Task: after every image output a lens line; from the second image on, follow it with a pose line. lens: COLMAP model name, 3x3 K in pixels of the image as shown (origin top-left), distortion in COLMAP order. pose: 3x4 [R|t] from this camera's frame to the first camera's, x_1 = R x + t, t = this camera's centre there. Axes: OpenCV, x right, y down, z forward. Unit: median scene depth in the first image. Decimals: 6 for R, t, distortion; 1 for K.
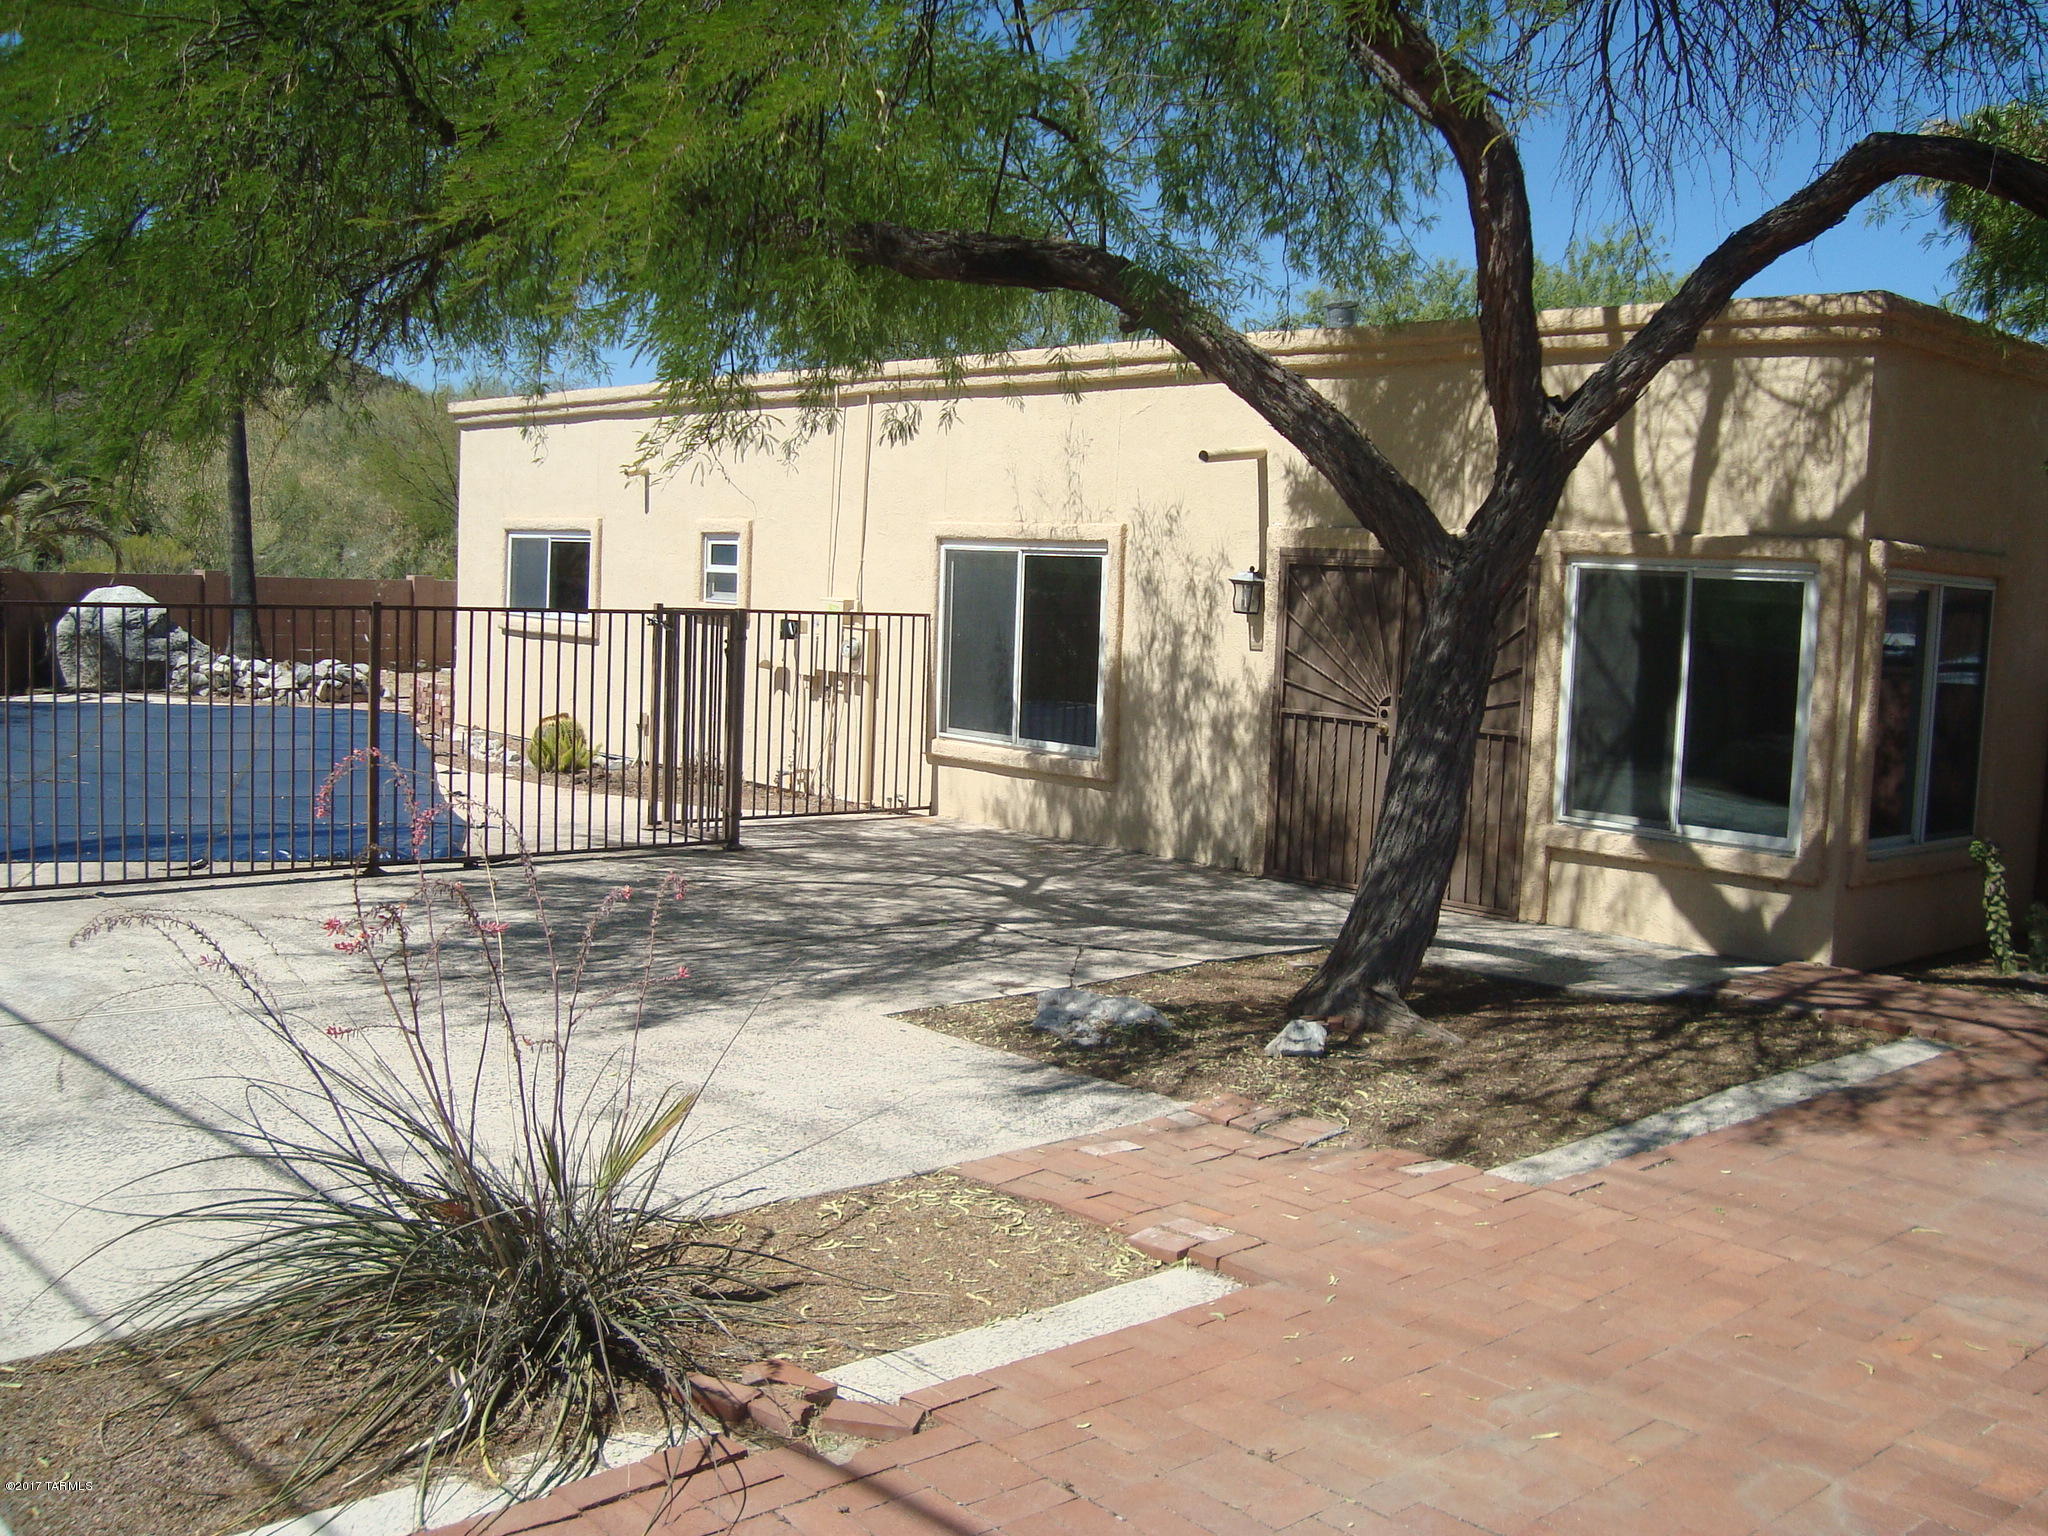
lens RADIAL K [[1960.1, 0, 1024.0], [0, 1960.1, 768.0], [0, 0, 1]] dist [-0.230462, 0.255543]
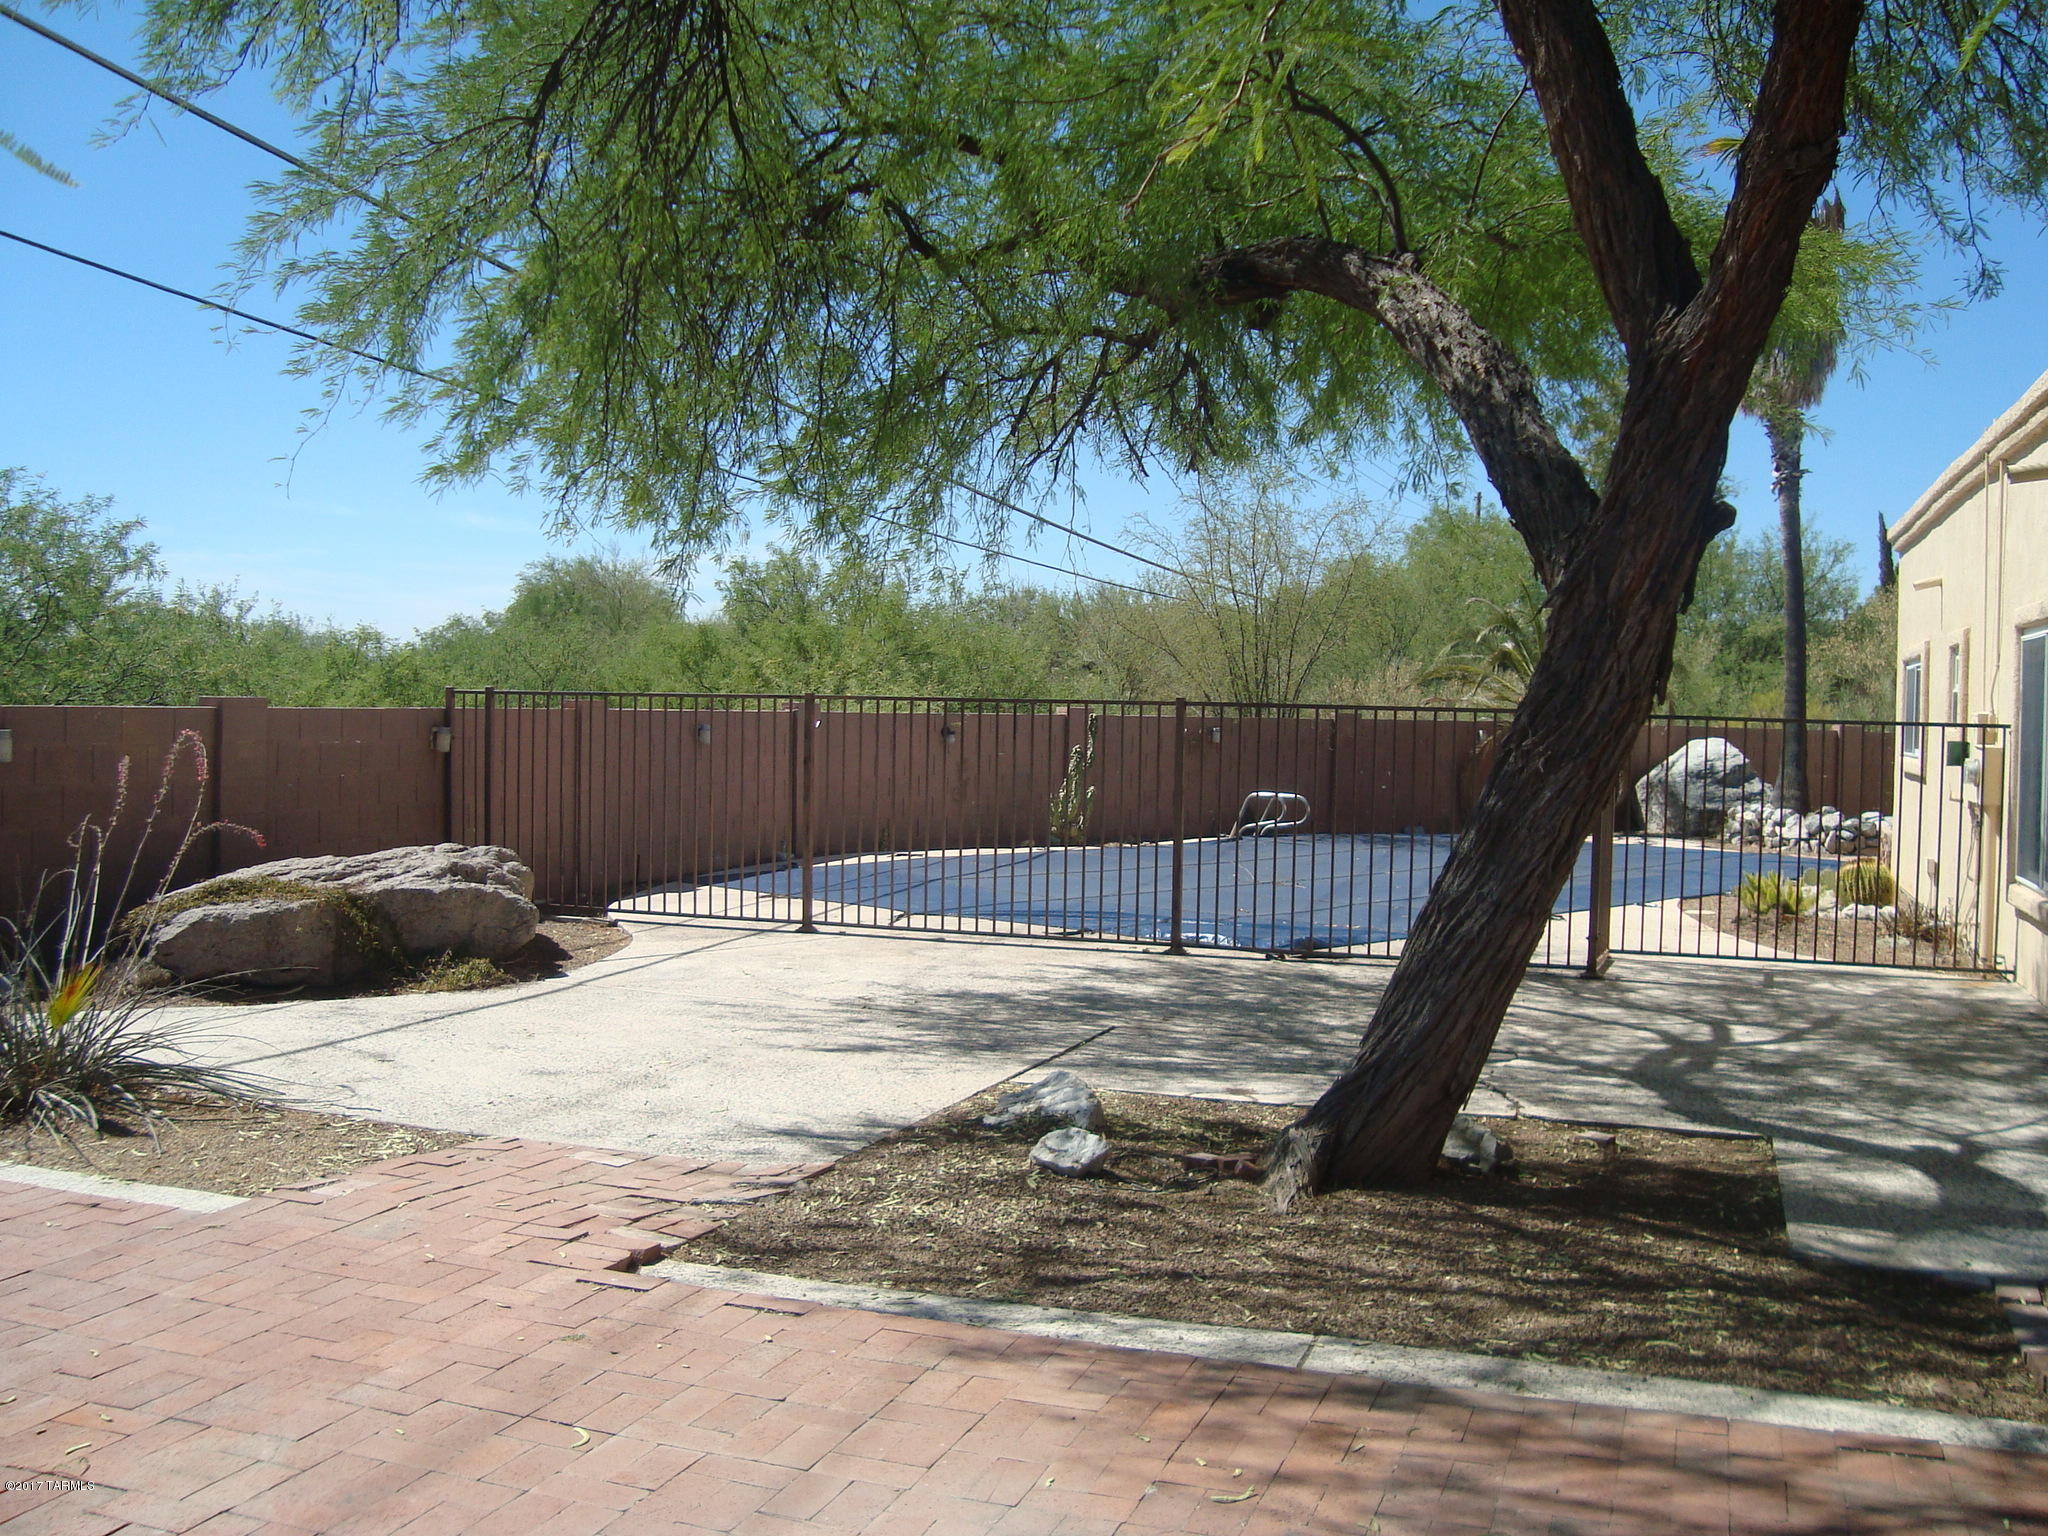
lens RADIAL K [[1960.1, 0, 1024.0], [0, 1960.1, 768.0], [0, 0, 1]] dist [-0.230462, 0.255543]
pose [[0.481834, -0.006812, -0.876236, 0.270334], [-0.085078, 0.994882, -0.054518, 0.008928], [0.872123, 0.100817, 0.478788, 0.188361]]
